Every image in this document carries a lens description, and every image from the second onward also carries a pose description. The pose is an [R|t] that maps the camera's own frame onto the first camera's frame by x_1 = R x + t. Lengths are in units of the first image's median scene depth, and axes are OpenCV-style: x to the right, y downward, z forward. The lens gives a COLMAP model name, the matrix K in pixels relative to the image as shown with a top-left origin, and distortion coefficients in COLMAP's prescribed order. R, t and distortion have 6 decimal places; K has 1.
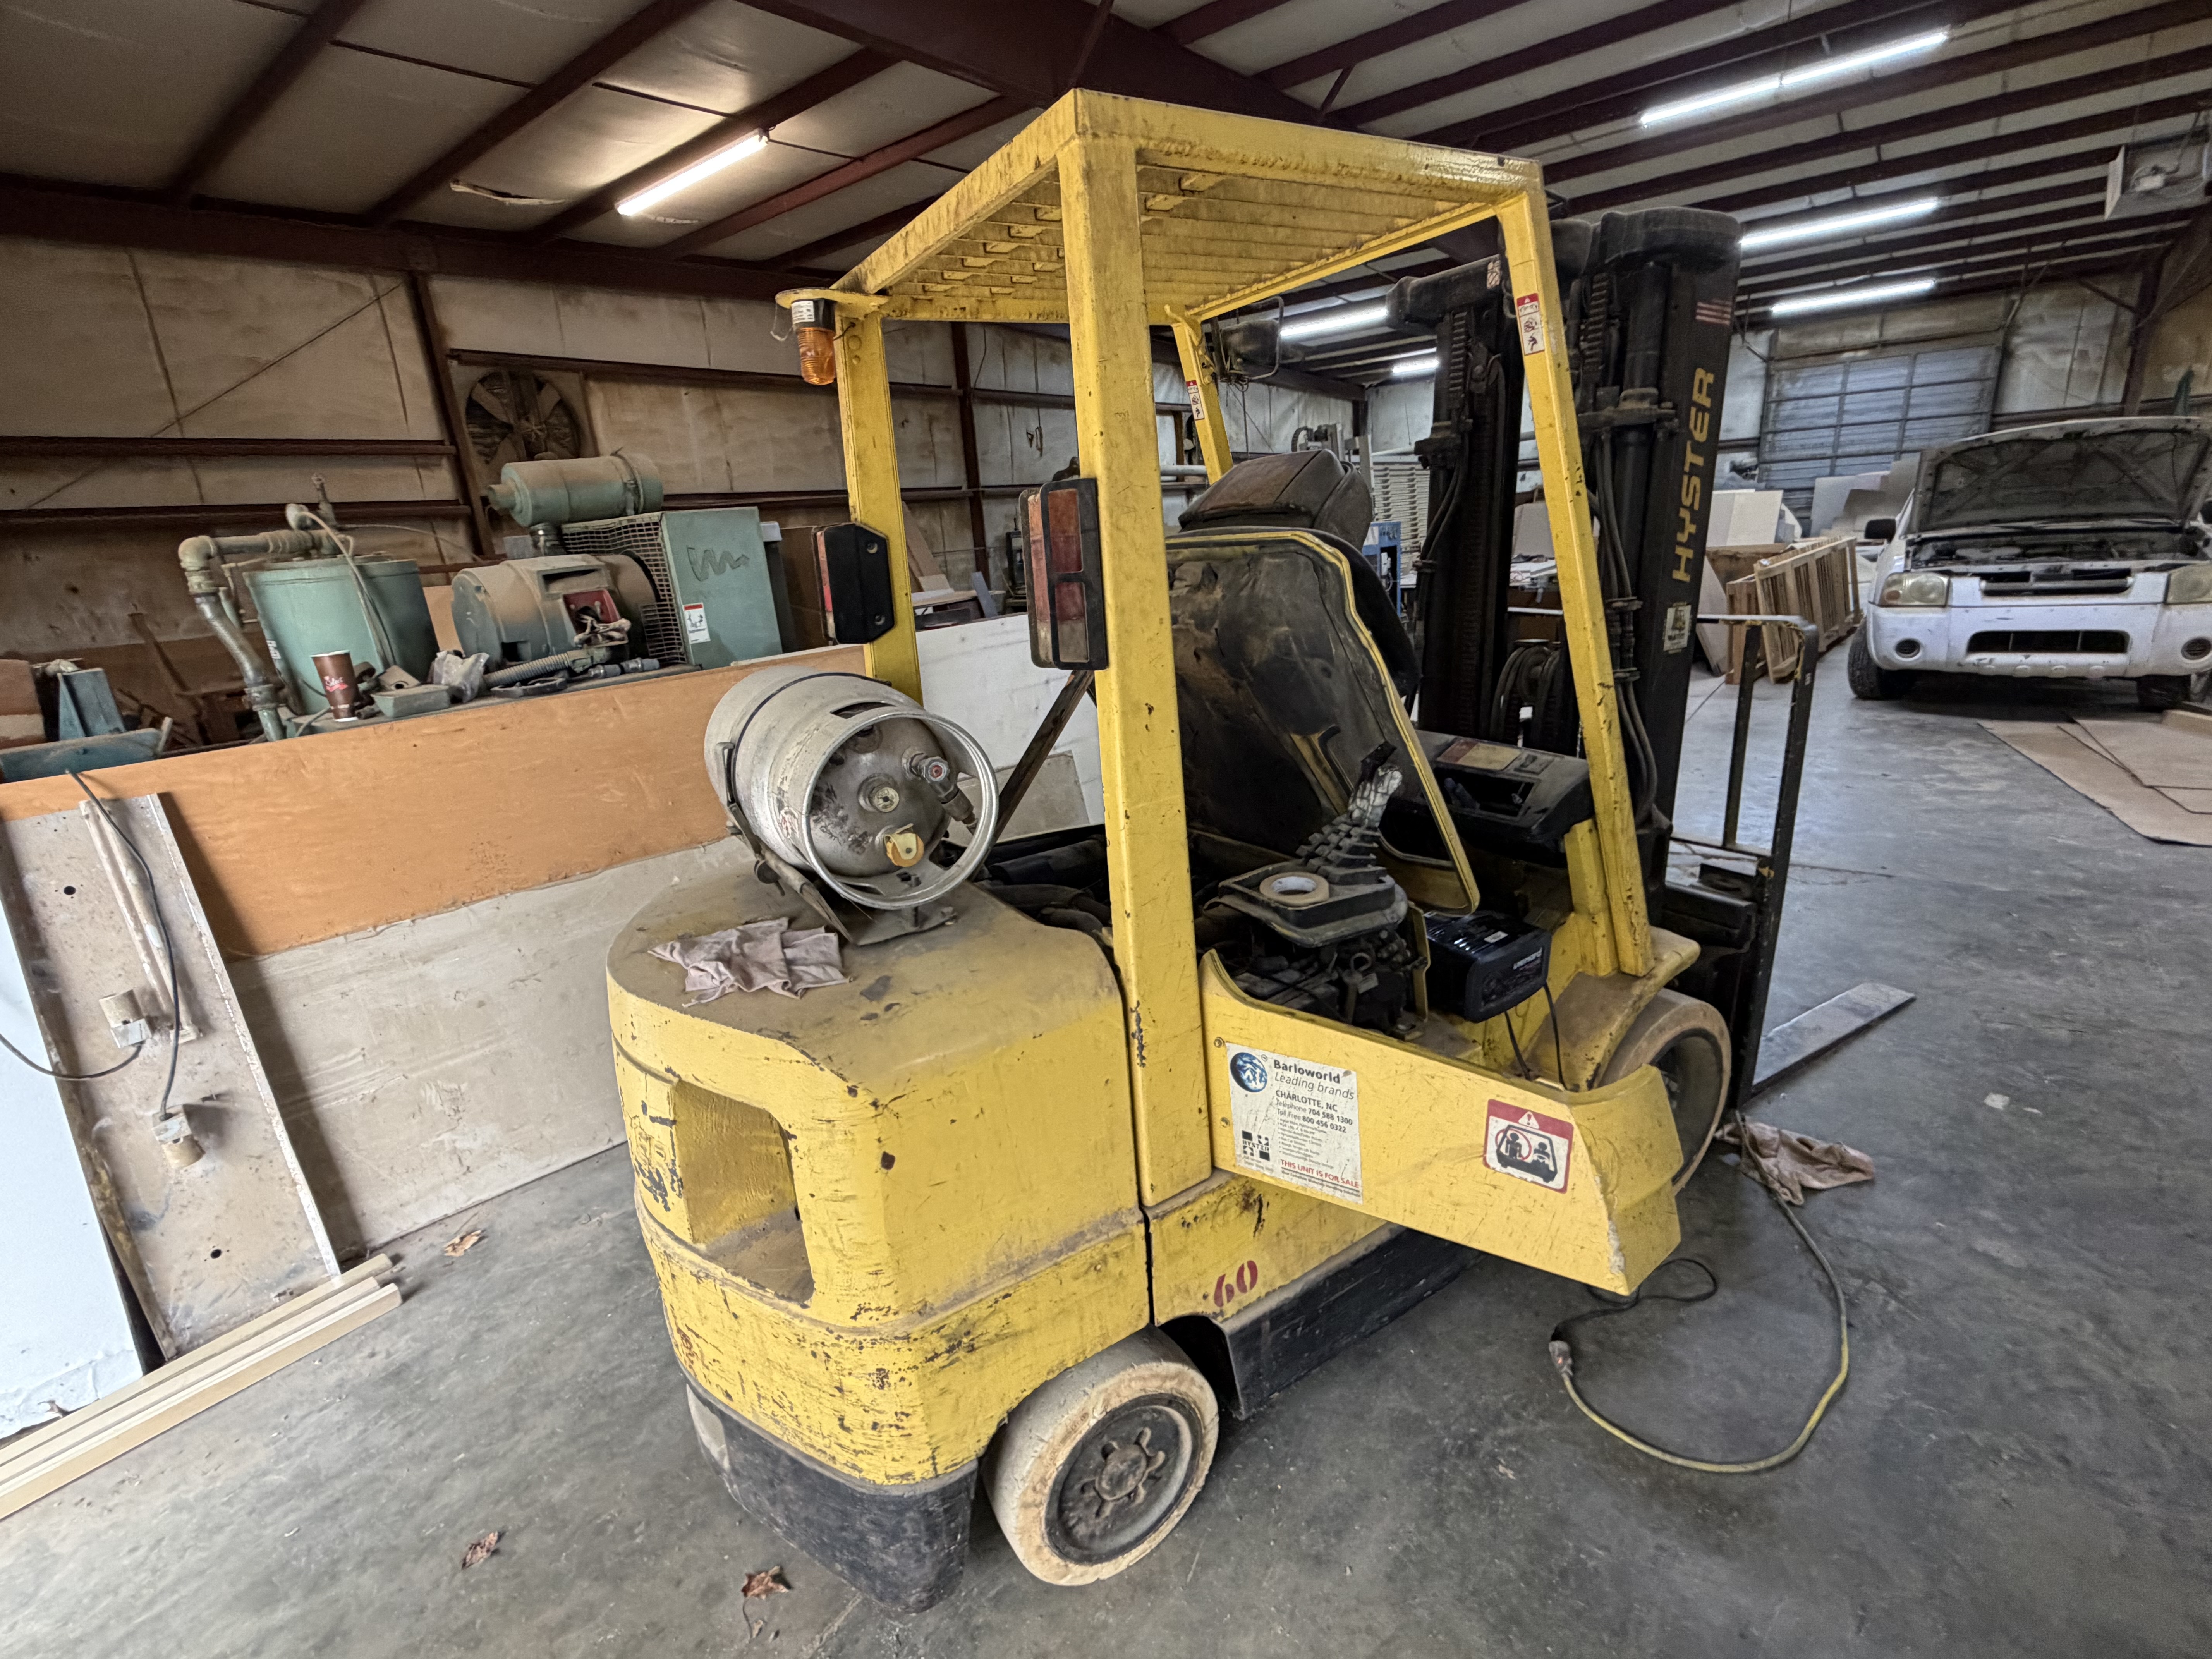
lens RADIAL K [[998.6, 0, 1106.0], [0, 998.6, 829.5], [0, 0, 1]] dist [0.000479, -0.000307]
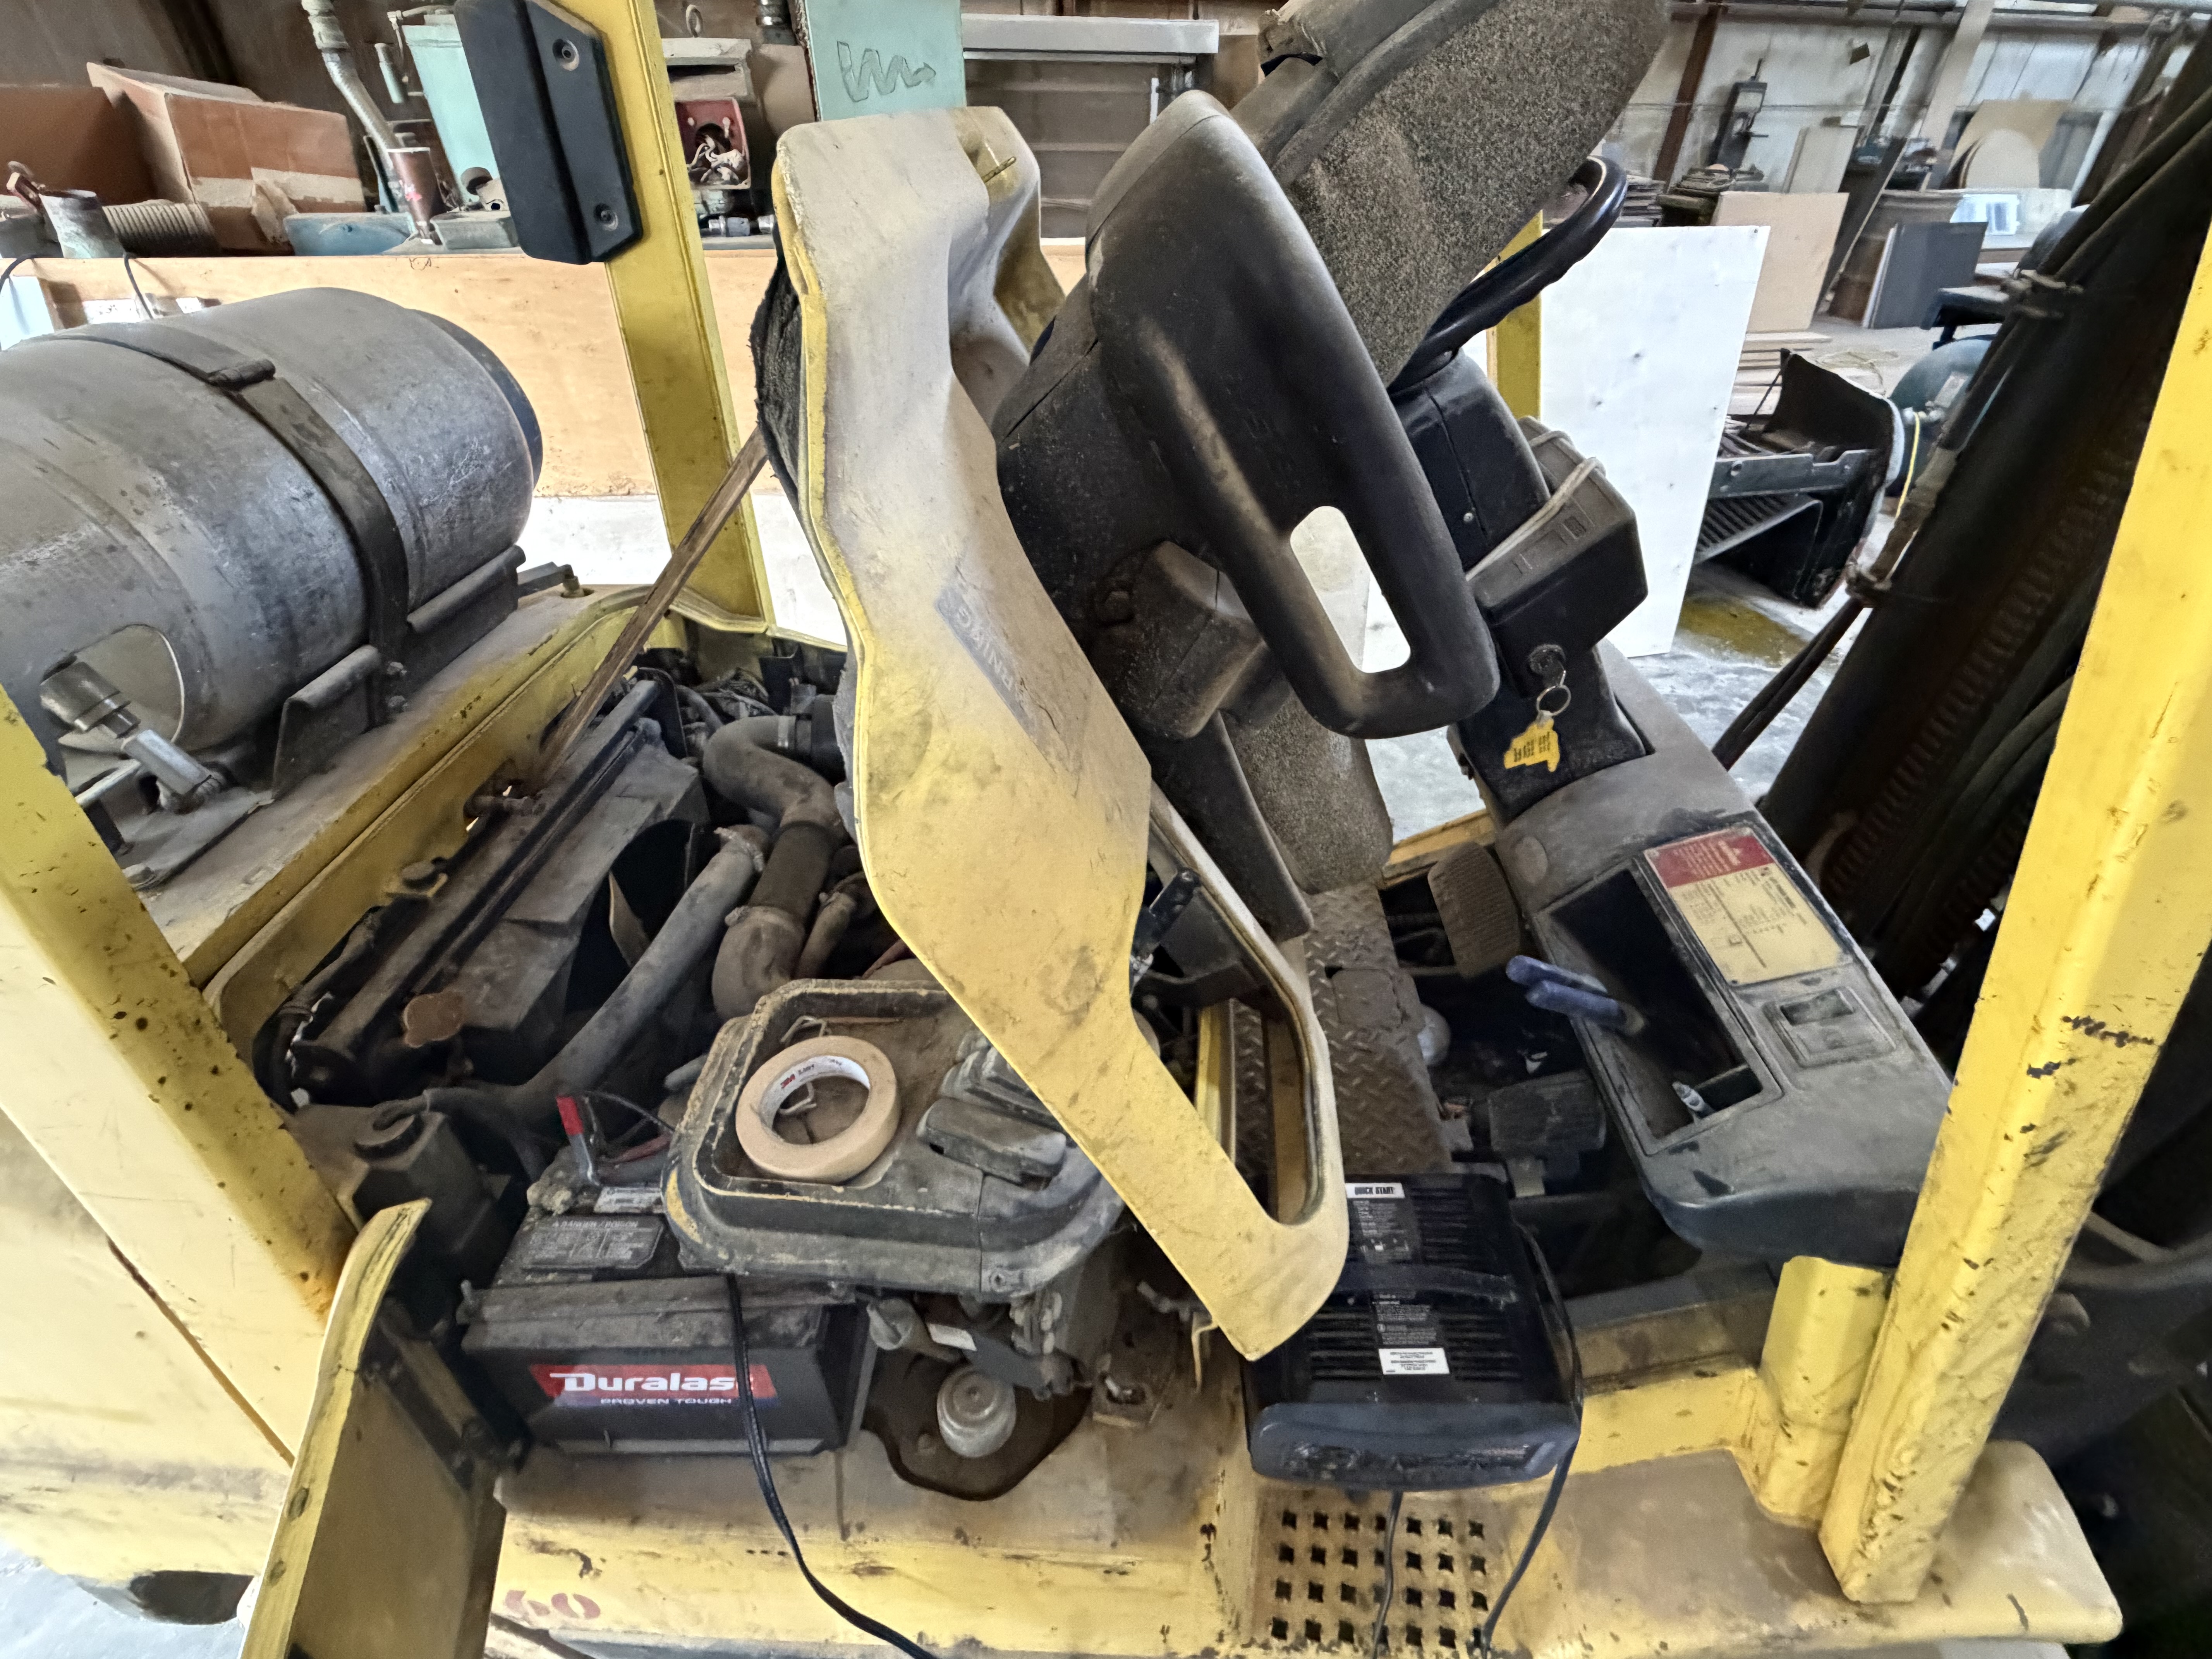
lens RADIAL K [[998.6, 0, 1106.0], [0, 998.6, 829.5], [0, 0, 1]] dist [0.000479, -0.000307]
pose [[0.814769, 0.415400, -0.404468, 0.441919], [-0.240046, 0.876707, 0.416850, -0.269622], [0.527759, -0.242545, 0.814028, 0.797988]]
